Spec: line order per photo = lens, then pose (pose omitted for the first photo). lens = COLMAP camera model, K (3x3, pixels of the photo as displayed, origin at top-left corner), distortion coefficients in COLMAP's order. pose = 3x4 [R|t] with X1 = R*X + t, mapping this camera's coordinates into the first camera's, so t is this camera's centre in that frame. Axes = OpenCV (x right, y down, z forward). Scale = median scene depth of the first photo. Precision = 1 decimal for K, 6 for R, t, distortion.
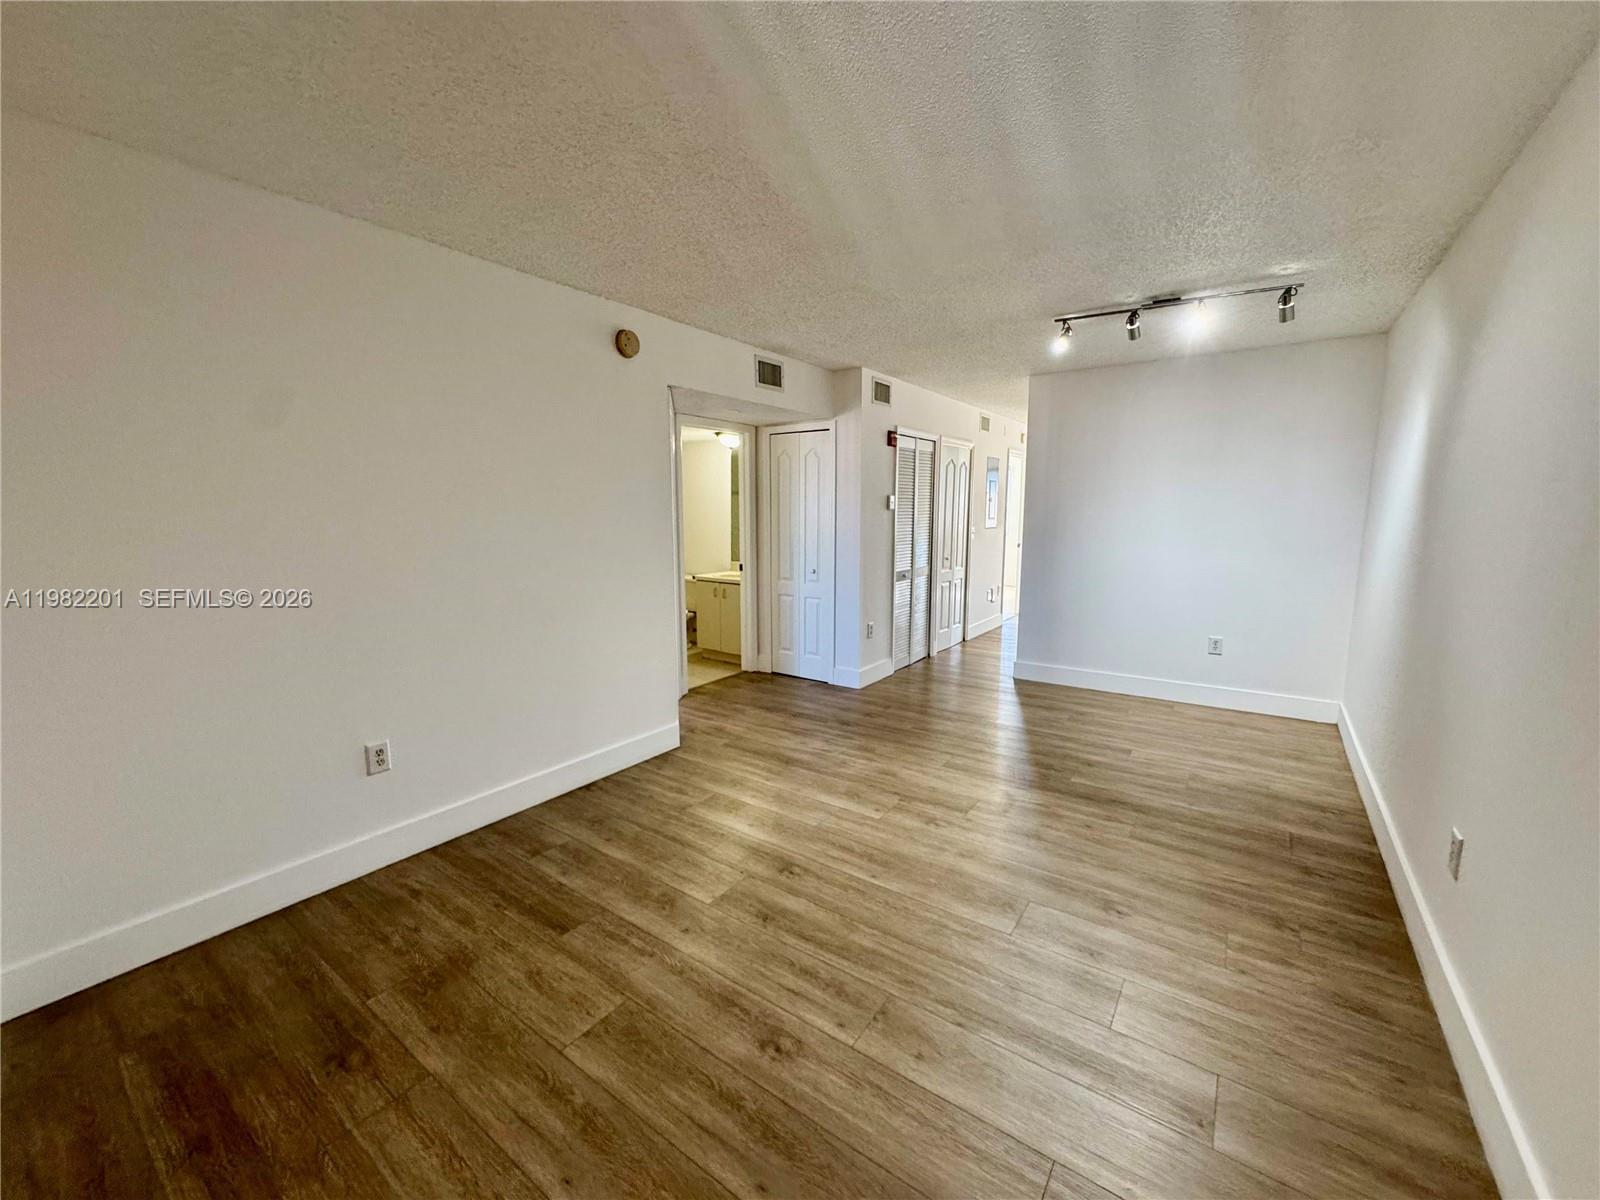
lens RADIAL K [[636.0, 0, 801.3], [0, 636.0, 596.3], [0, 0, 1]] dist [-0.002835, 0.000590]
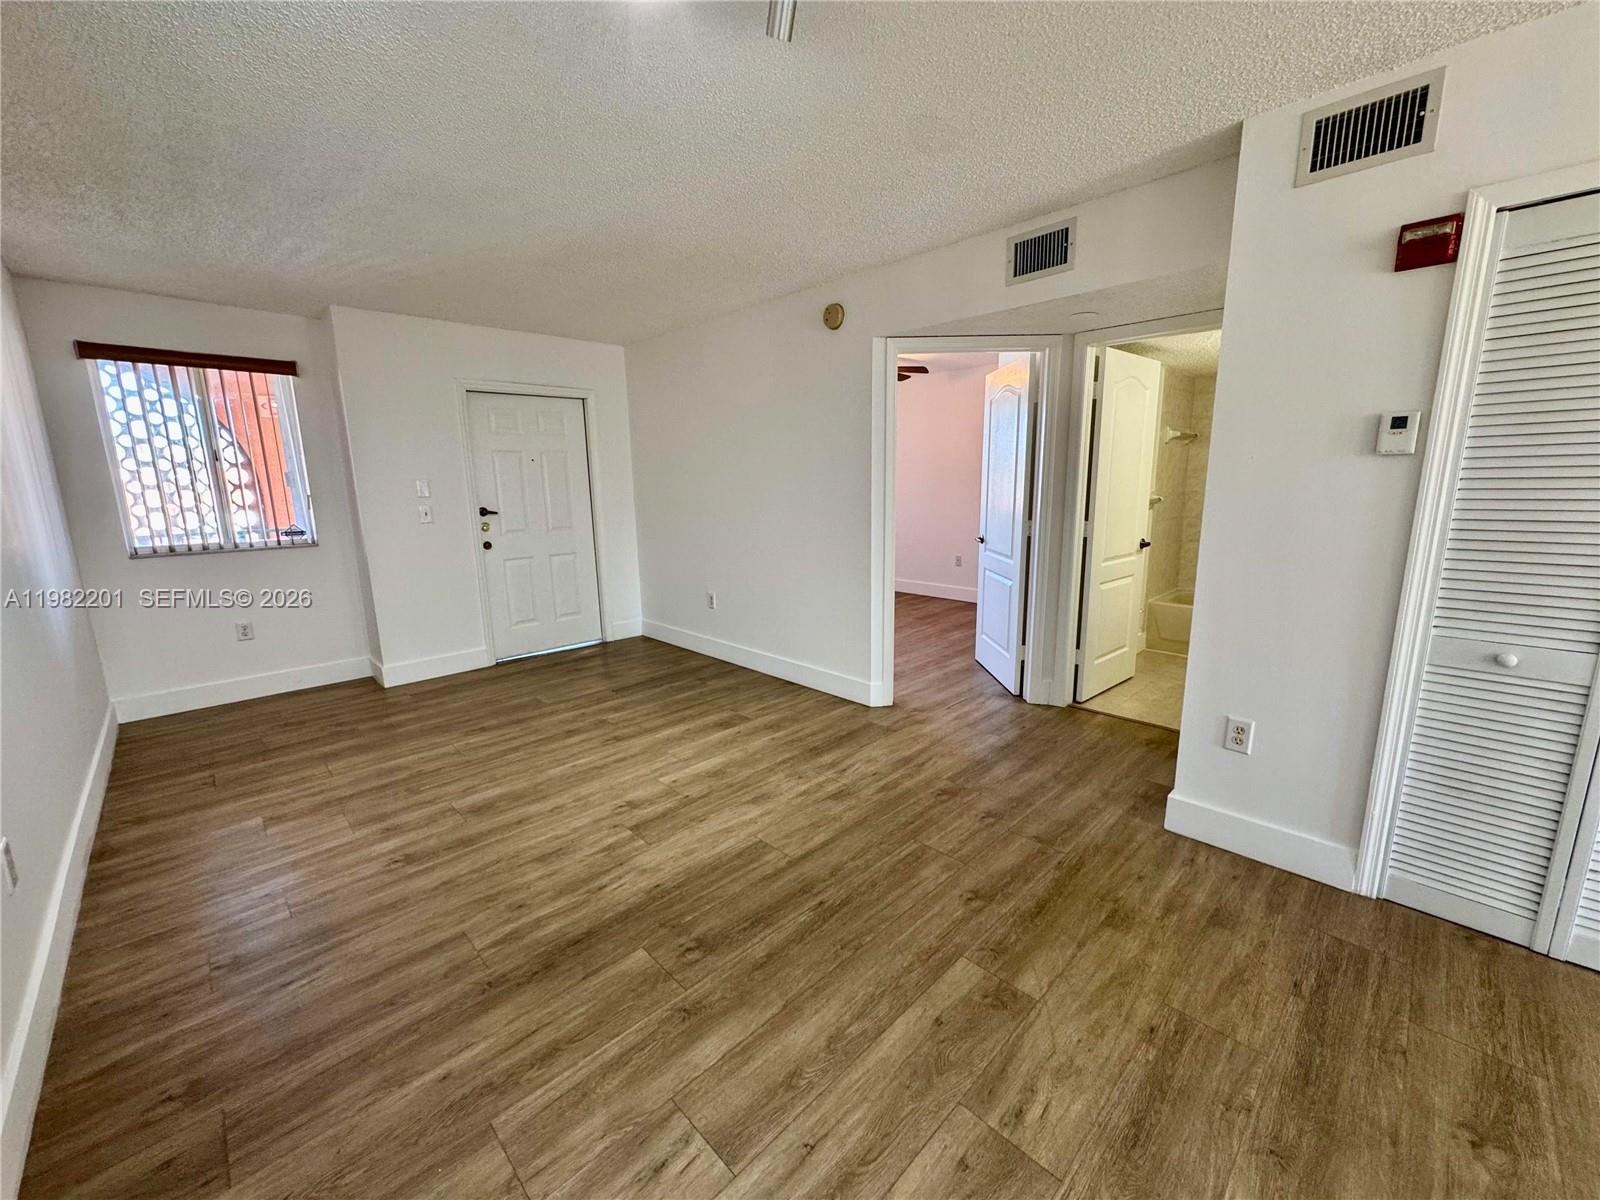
lens RADIAL K [[636.0, 0, 800.8], [0, 636.0, 596.7], [0, 0, 1]] dist [-0.002835, 0.000590]
pose [[-0.172832, 0.186533, -0.967127, 1.006766], [-0.118928, 0.970767, 0.208489, -0.168569], [0.977745, 0.151052, -0.145595, 1.332679]]
